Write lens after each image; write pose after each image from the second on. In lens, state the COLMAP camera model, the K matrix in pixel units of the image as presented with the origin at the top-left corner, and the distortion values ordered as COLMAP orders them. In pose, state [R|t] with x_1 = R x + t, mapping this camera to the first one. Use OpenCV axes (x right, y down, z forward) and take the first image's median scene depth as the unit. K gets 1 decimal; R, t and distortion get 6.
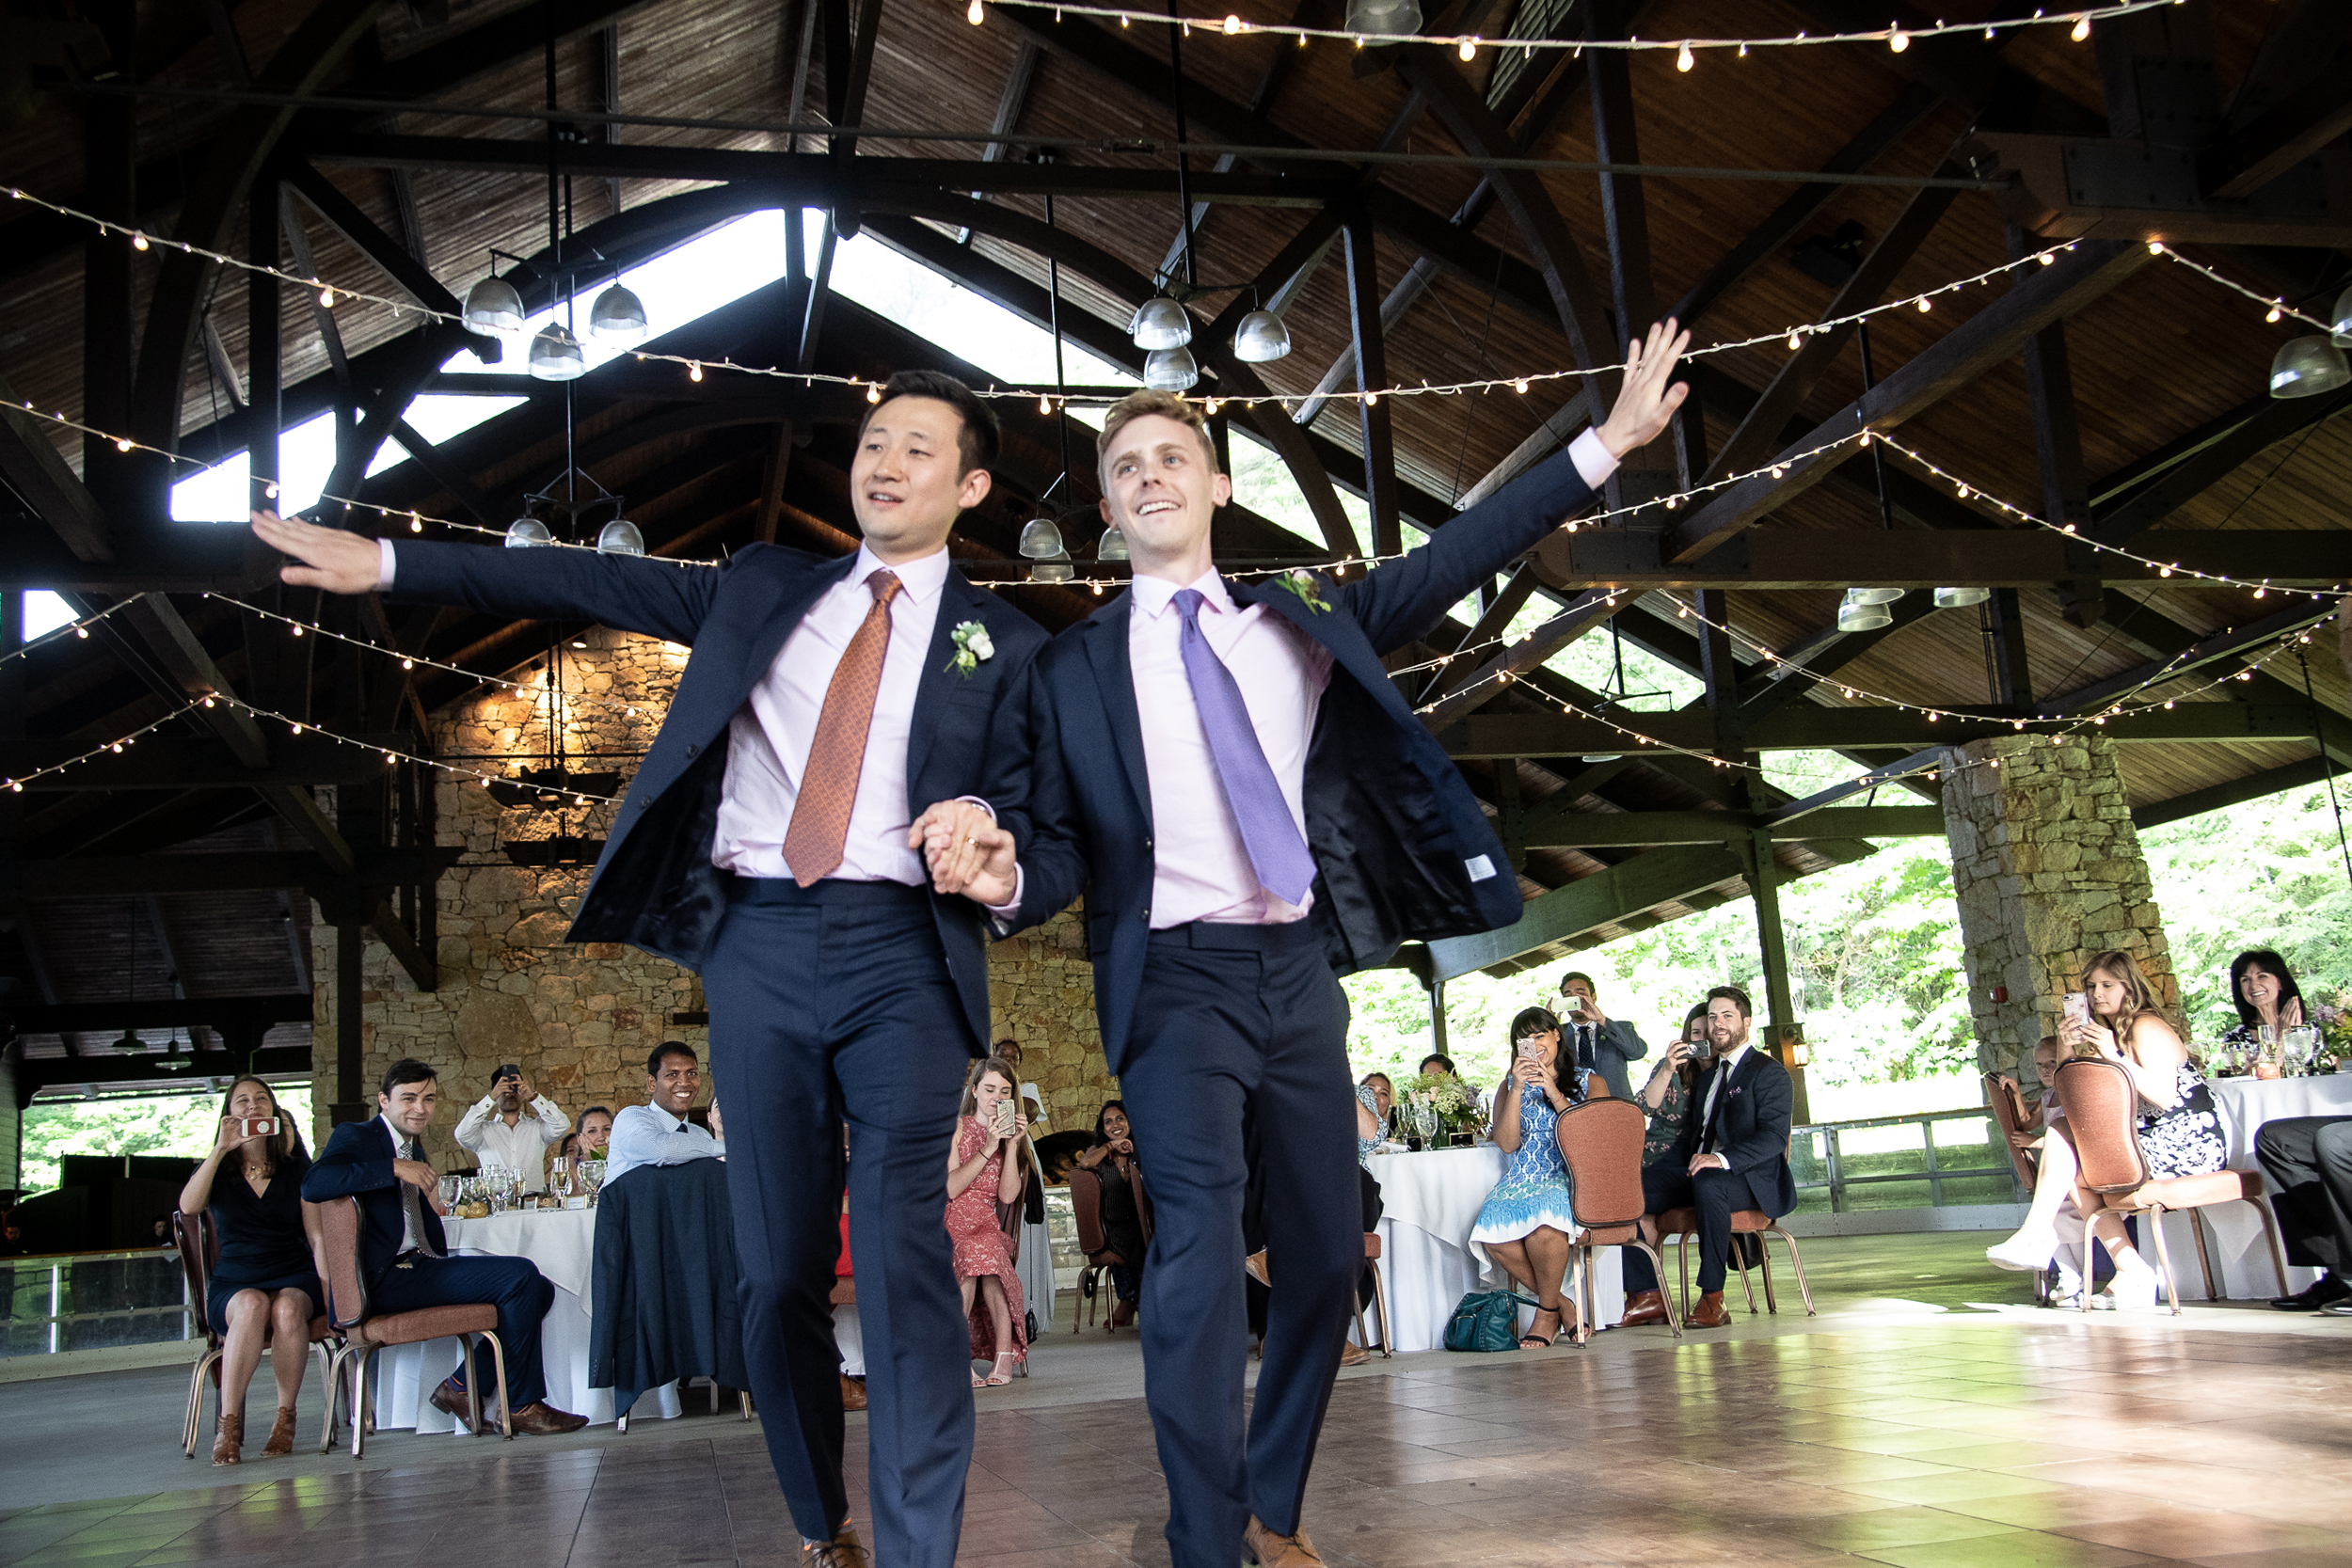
lens RADIAL K [[2184.5, 0, 1176.0], [0, 2184.5, 784.0], [0, 0, 1]] dist [-0.035182, 0.104490]
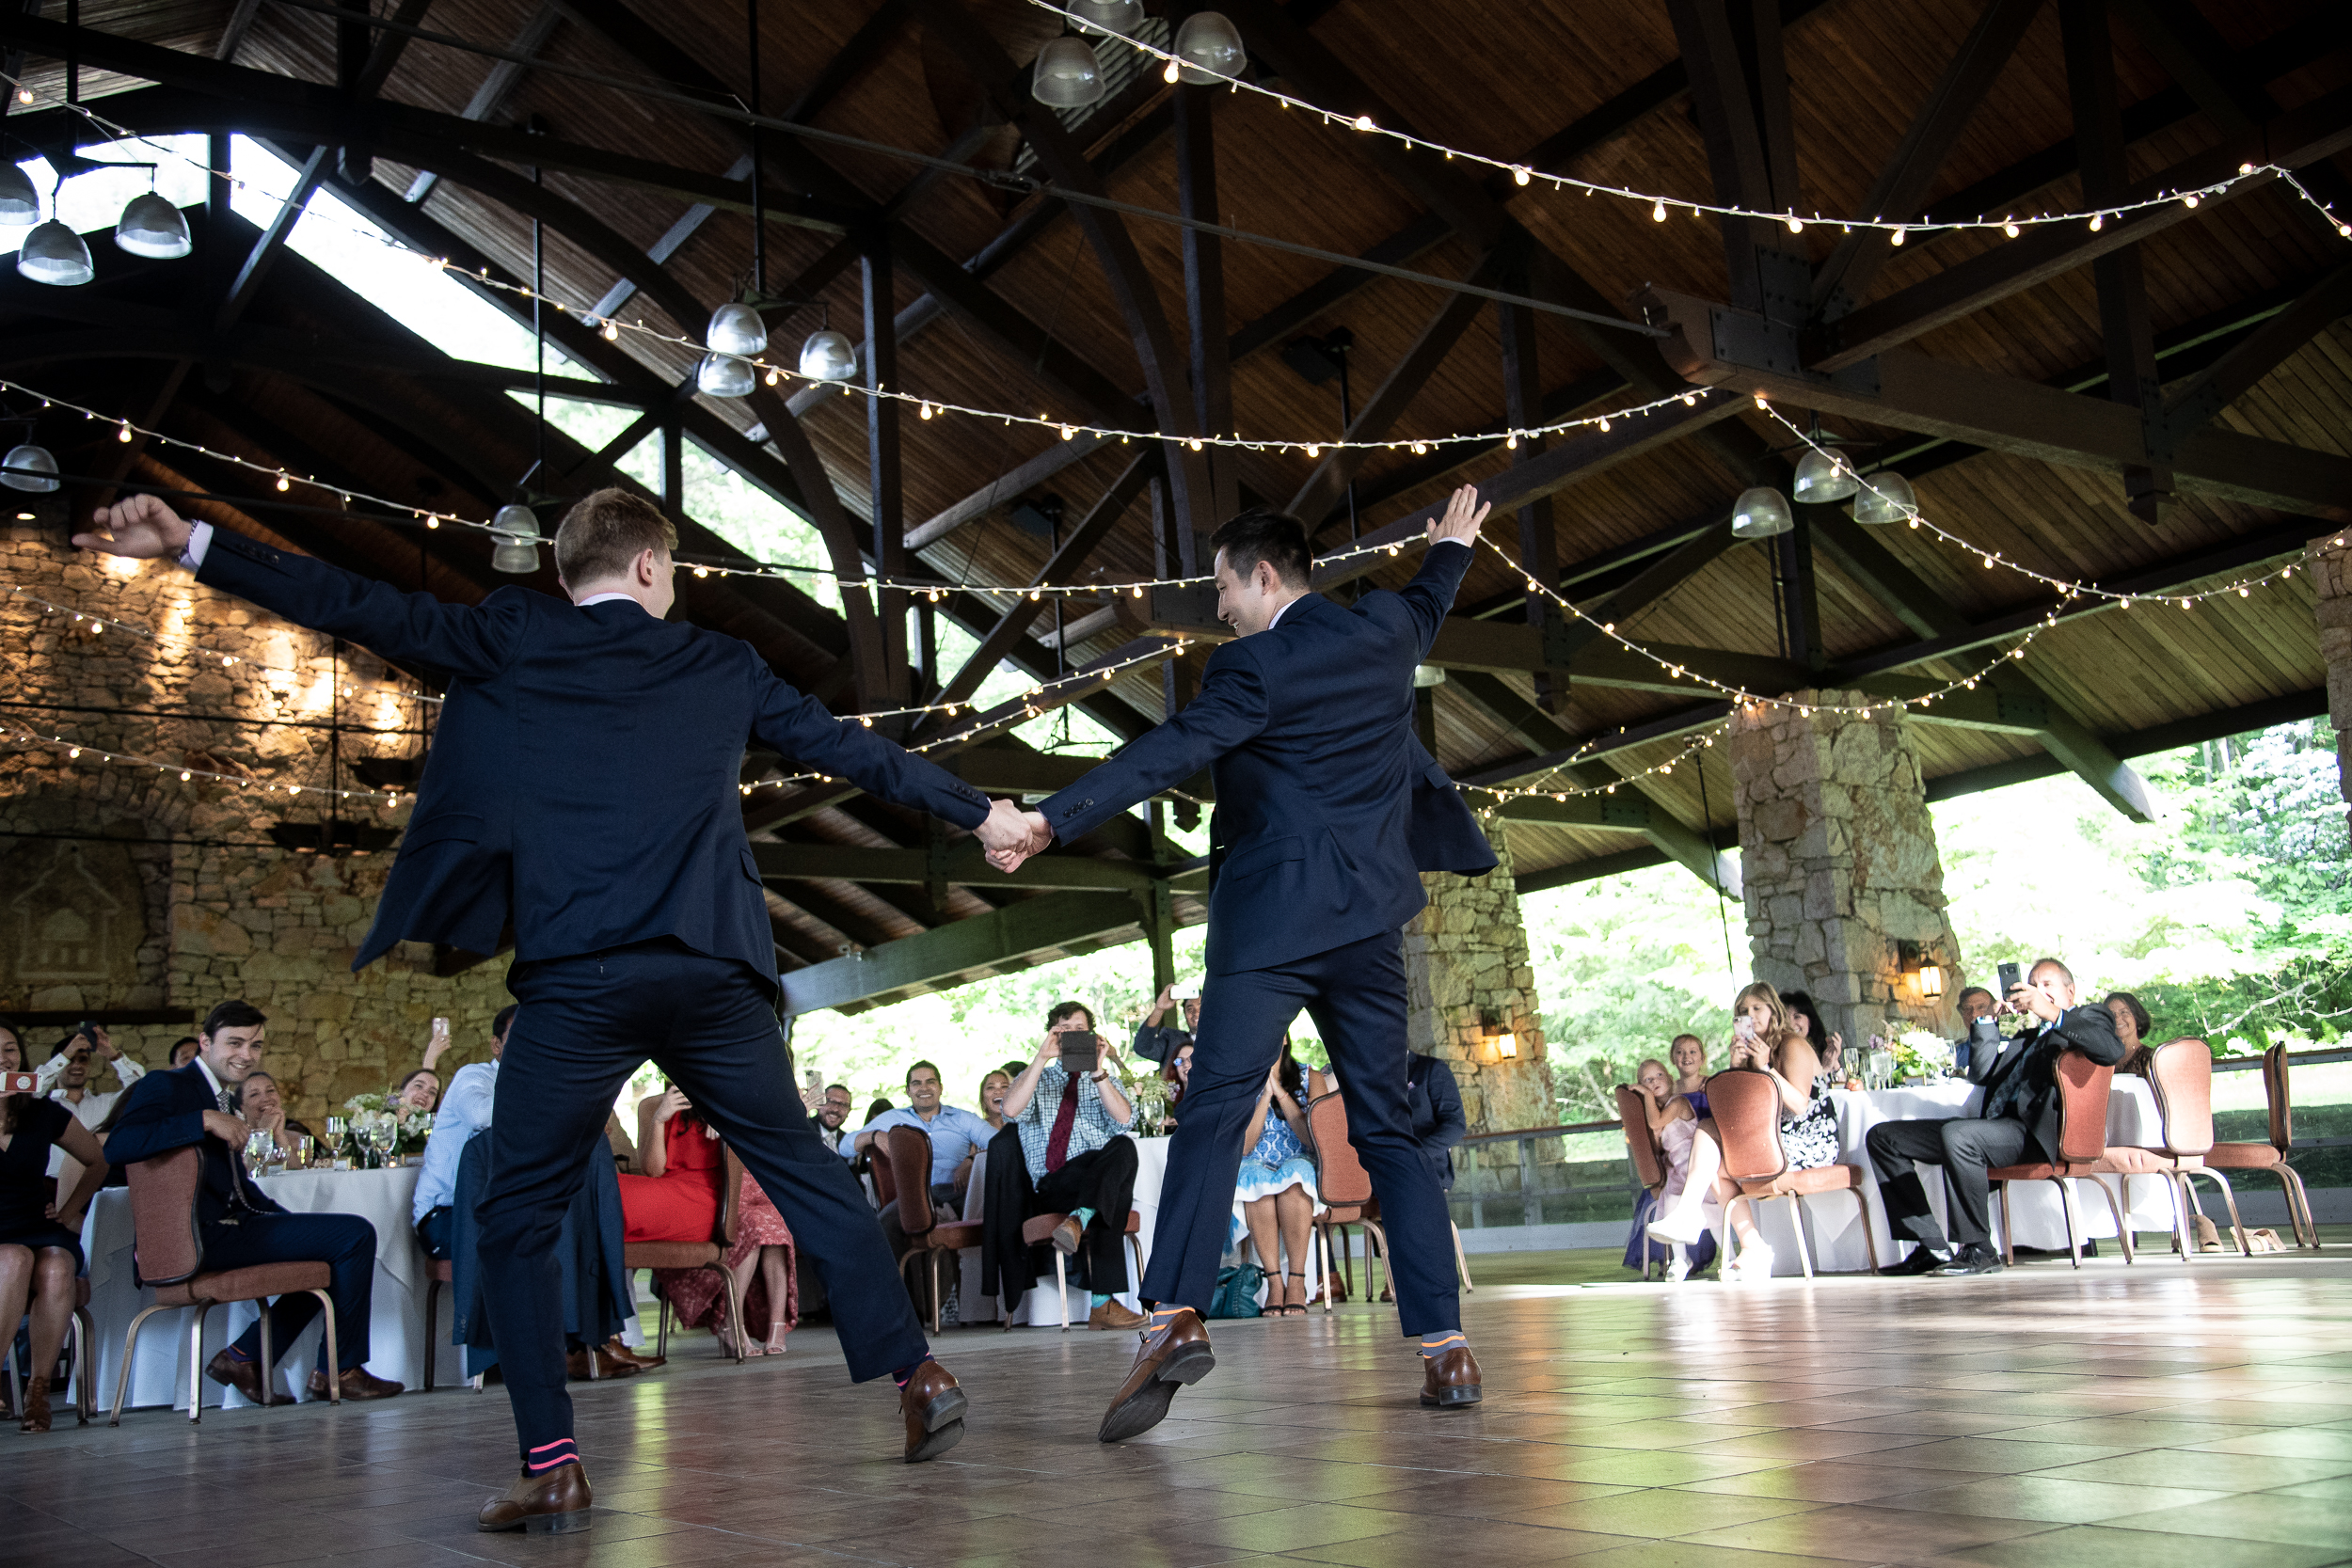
lens RADIAL K [[2234.6, 0, 1177.2], [0, 2234.6, 743.4], [0, 0, 1]] dist [0.017996, 0.027877]
pose [[0.936923, 0.086984, 0.338541, -0.123904], [-0.073480, 0.995912, -0.052528, 0.014366], [-0.341726, 0.024339, 0.939484, -0.022570]]
